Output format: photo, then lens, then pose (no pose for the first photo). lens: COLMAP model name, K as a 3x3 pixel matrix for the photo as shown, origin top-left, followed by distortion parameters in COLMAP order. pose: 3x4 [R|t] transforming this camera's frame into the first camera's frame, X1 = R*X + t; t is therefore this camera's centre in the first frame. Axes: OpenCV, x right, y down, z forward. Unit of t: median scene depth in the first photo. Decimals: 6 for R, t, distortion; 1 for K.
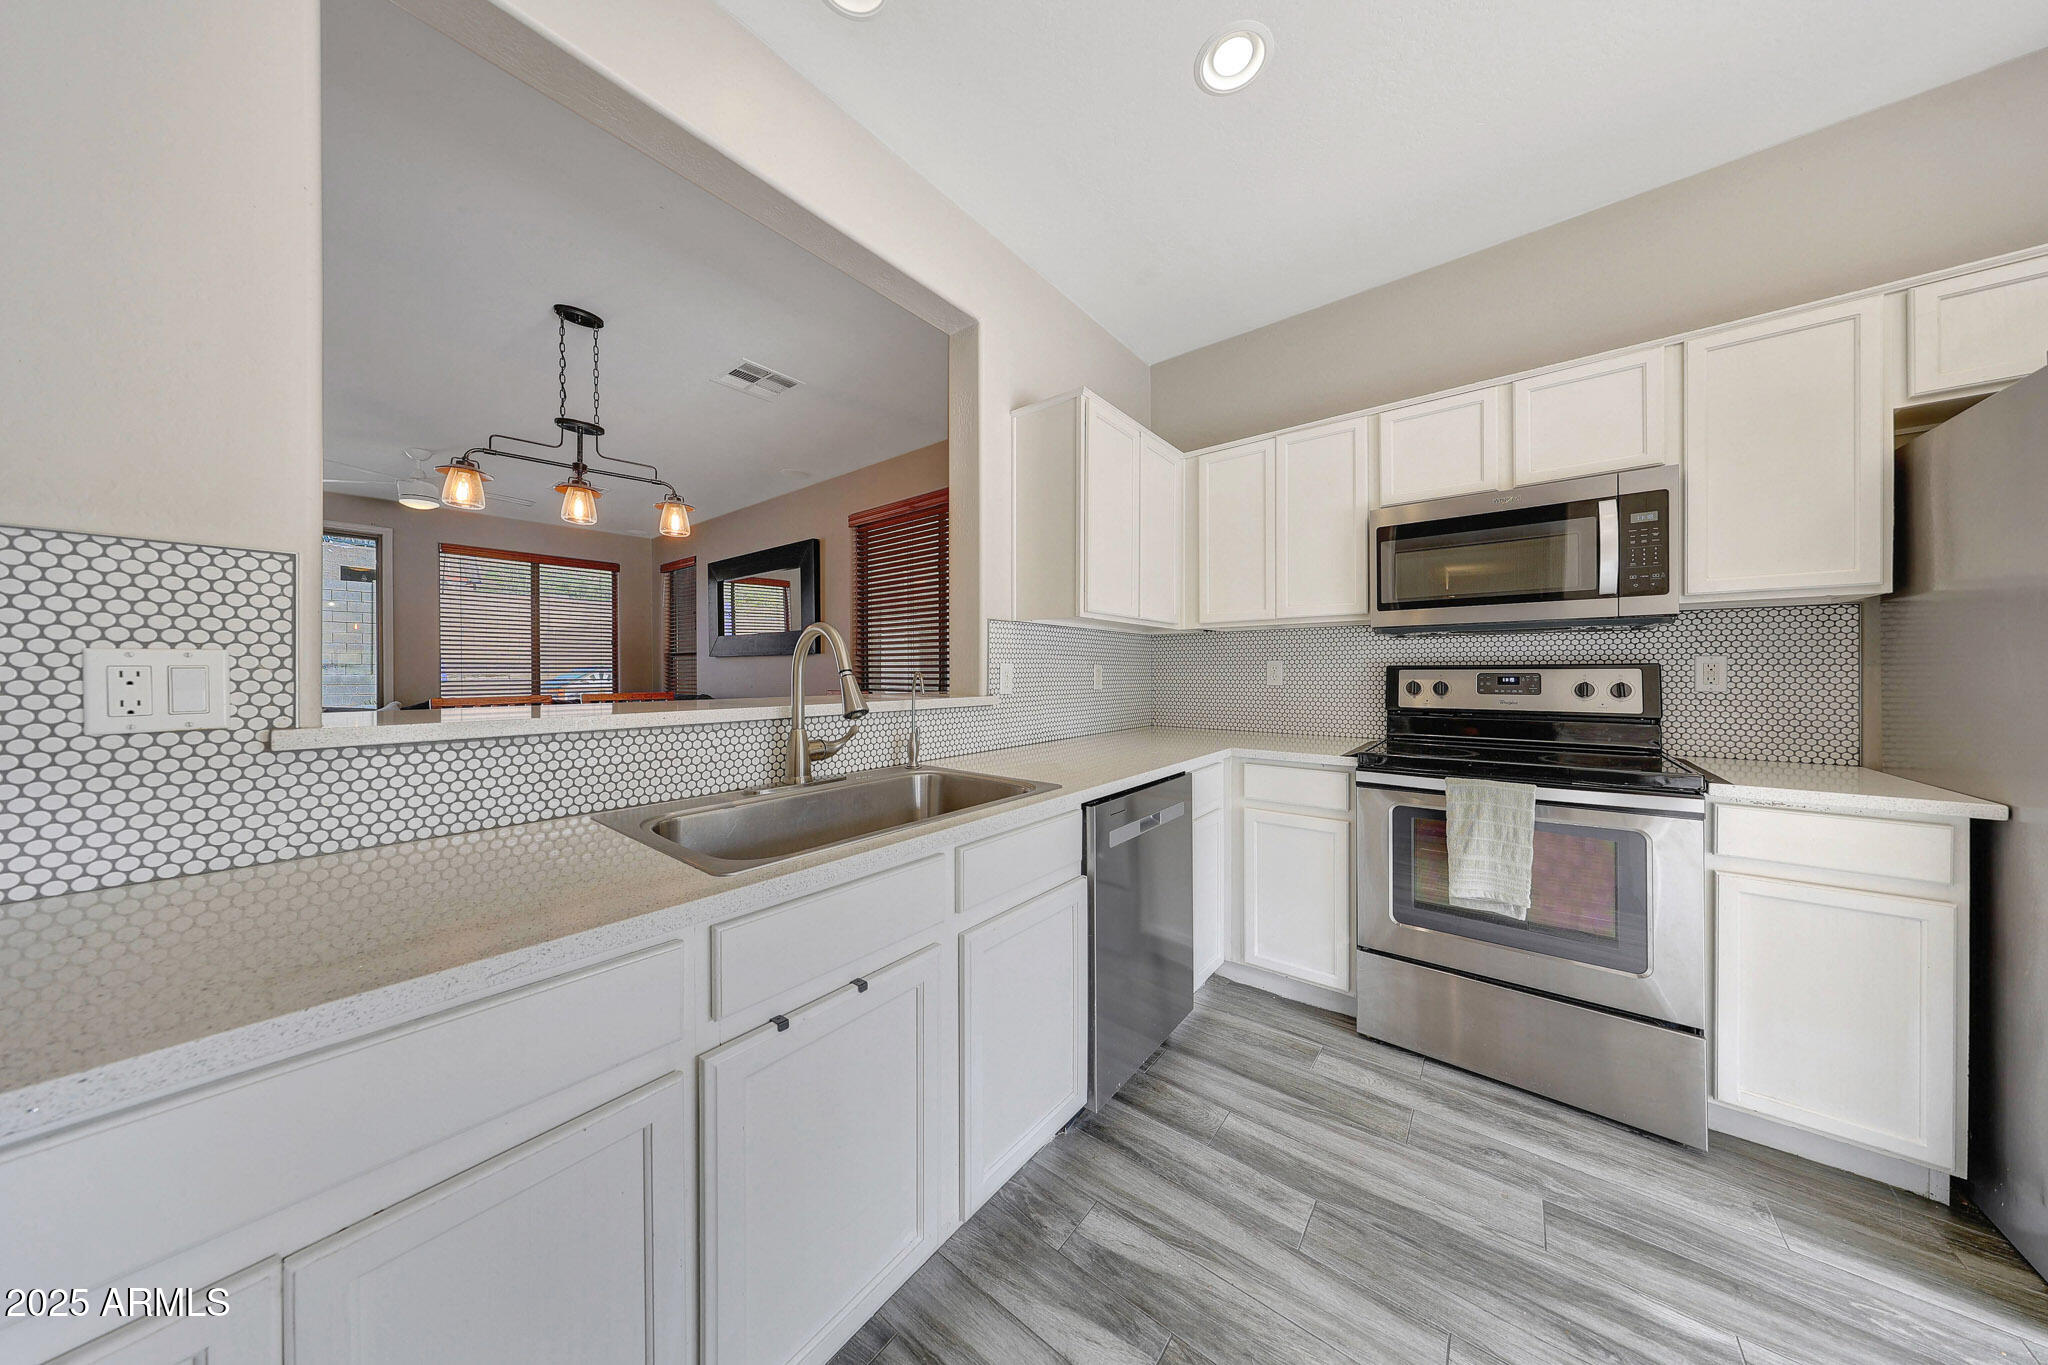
lens RADIAL K [[605.7, 0, 1028.1], [0, 605.7, 674.9], [0, 0, 1]] dist [-0.001911, 0.000069]
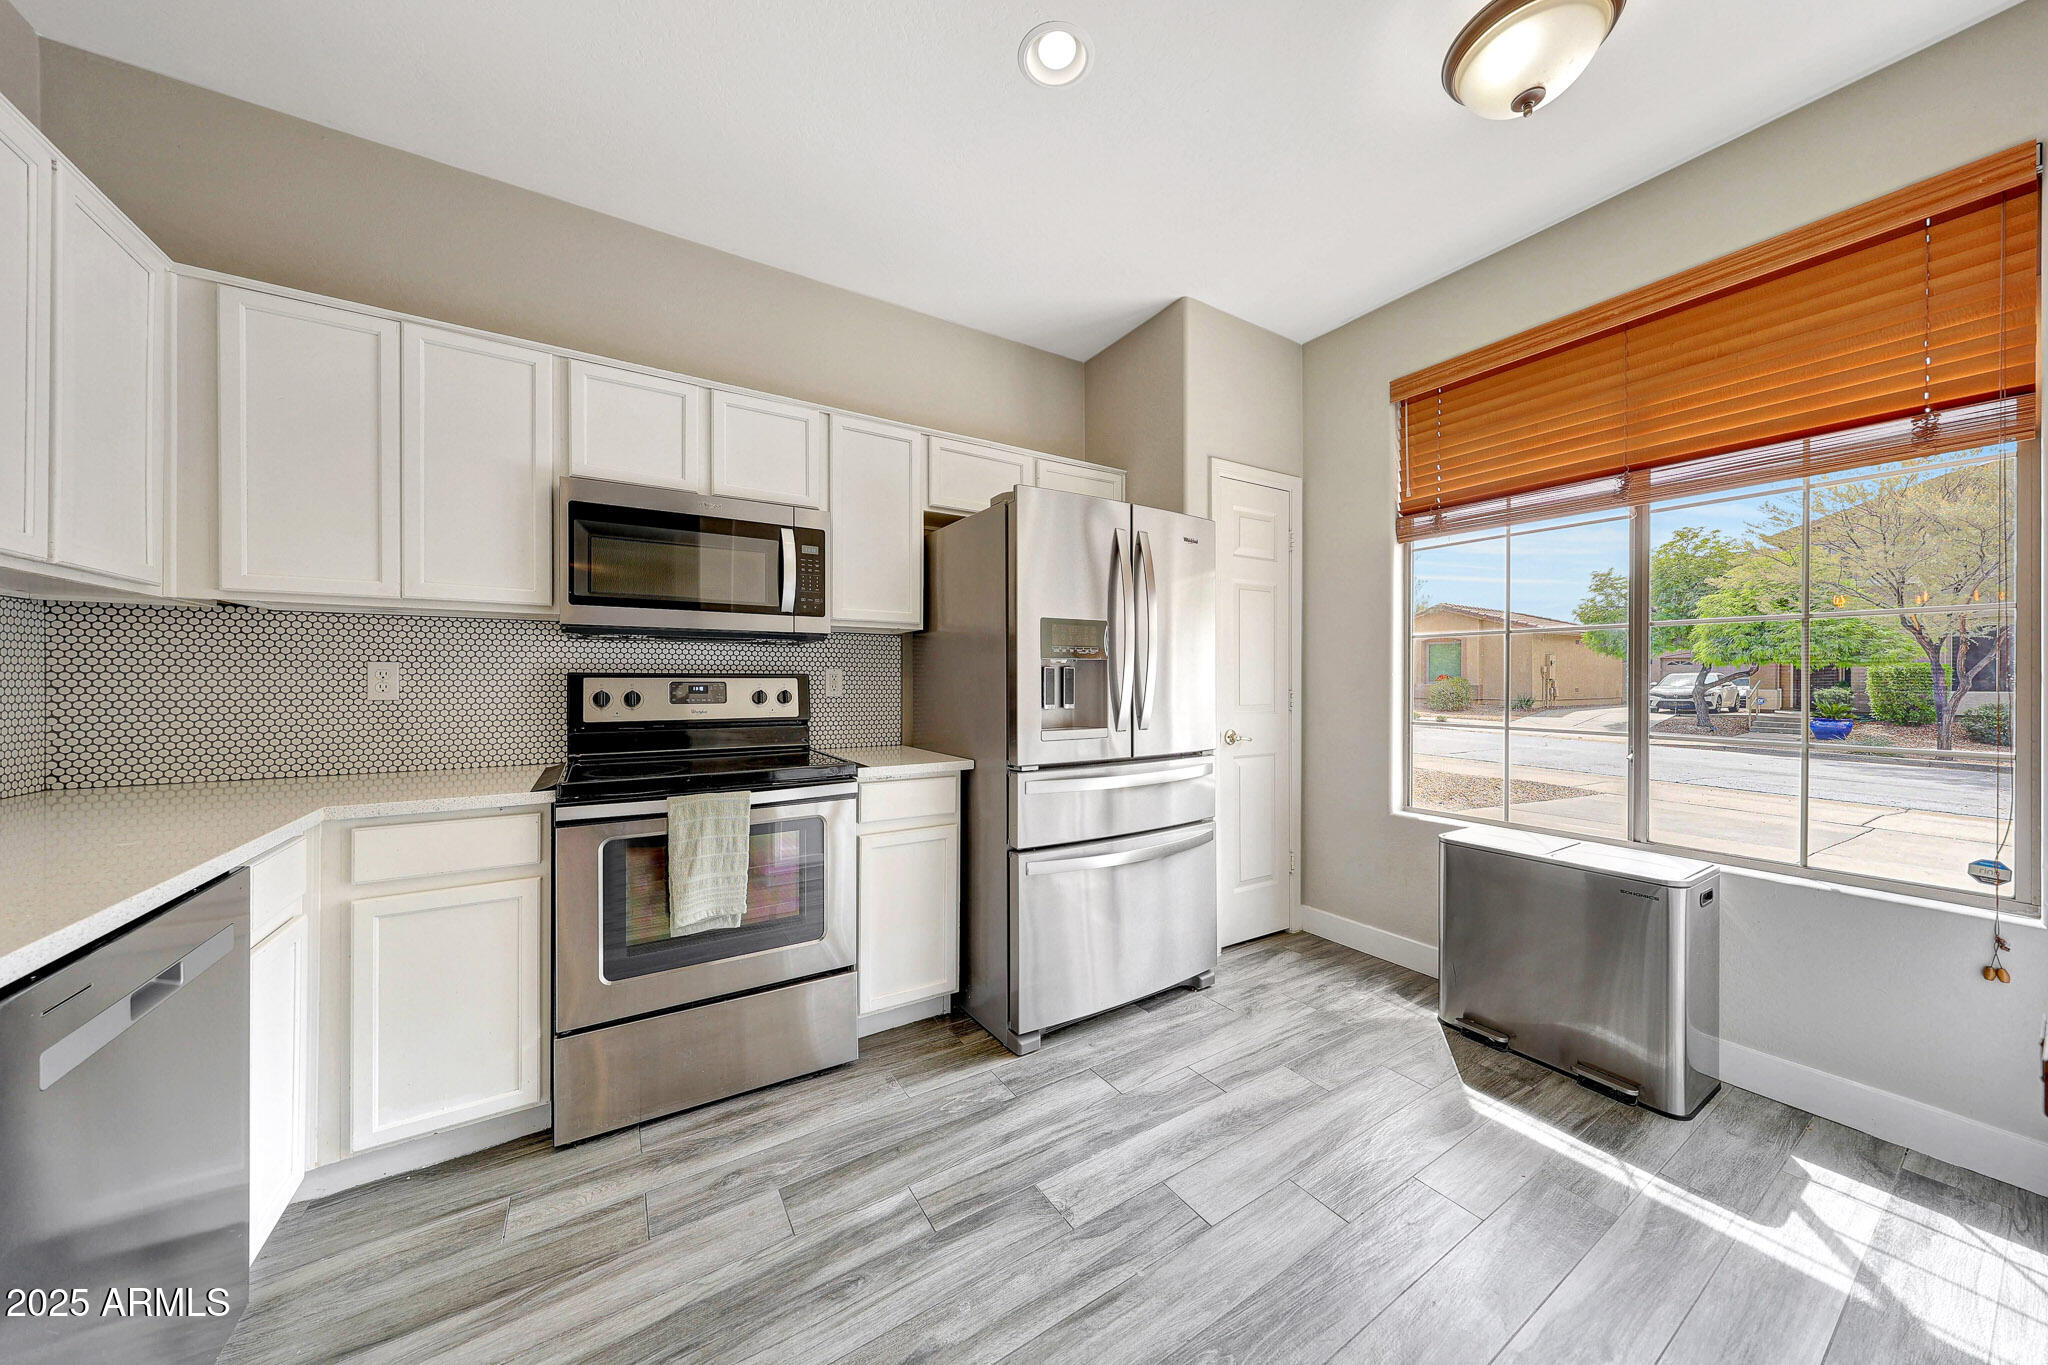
lens RADIAL K [[669.7, 0, 1019.8], [0, 669.7, 681.8], [0, 0, 1]] dist [0.002670, 0.000127]
pose [[0.331831, 0.002418, 0.943336, -0.072765], [0.001363, 0.999994, -0.003043, 0.001019], [-0.943338, 0.002296, 0.331826, 0.165617]]
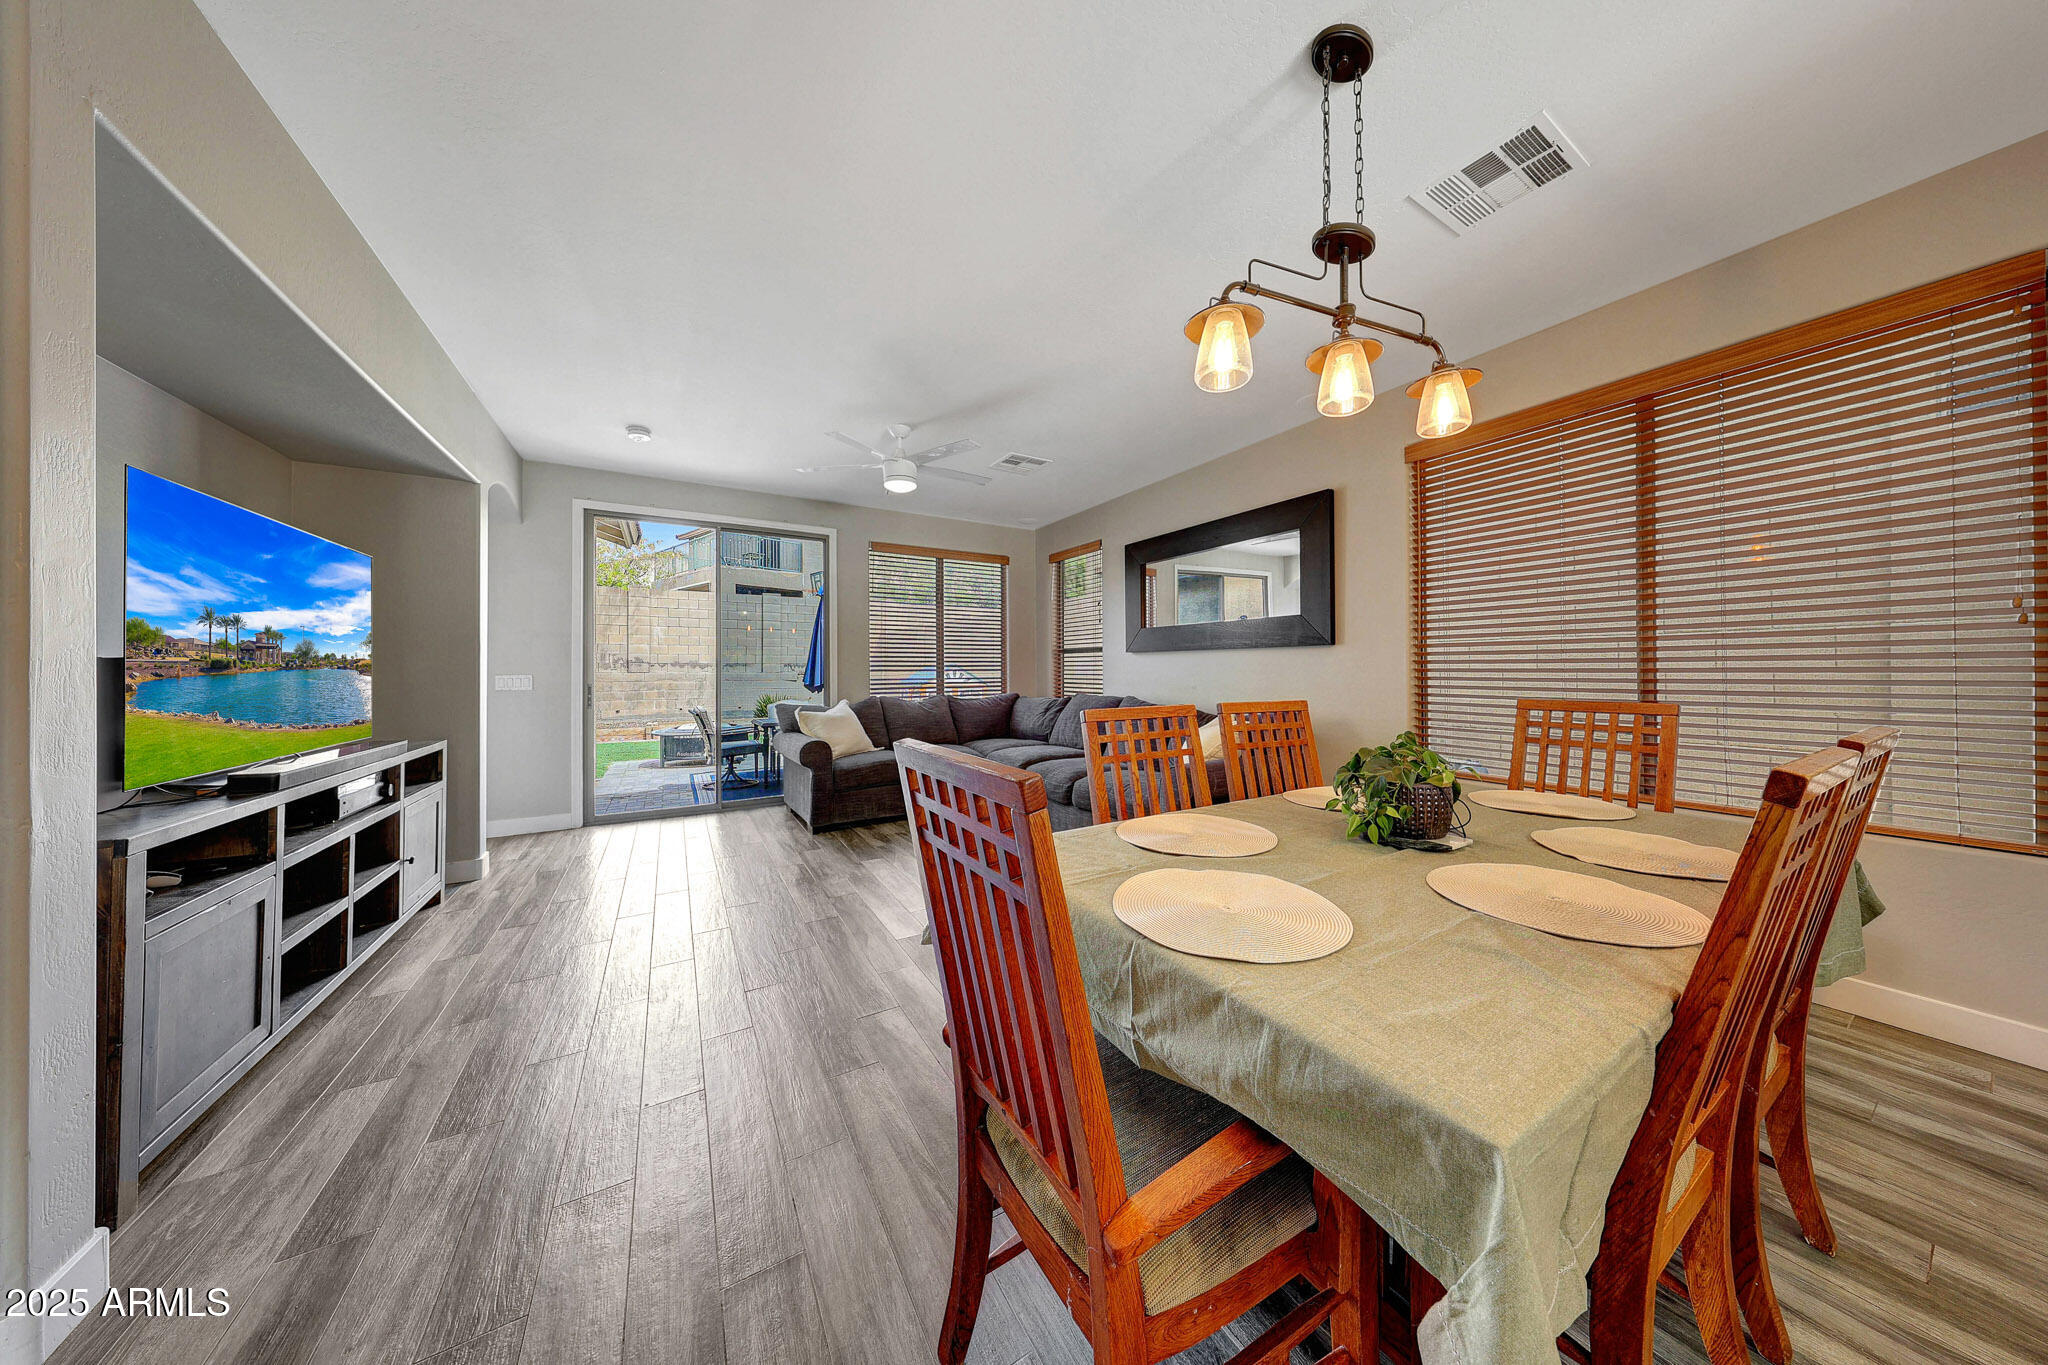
lens RADIAL K [[605.7, 0, 1042.2], [0, 605.7, 666.7], [0, 0, 1]] dist [-0.001911, 0.000069]
pose [[0.937190, -0.002758, -0.348810, -1.163455], [-0.000027, 0.999968, -0.007982, -0.013202], [0.348820, 0.007490, 0.937160, 0.539777]]
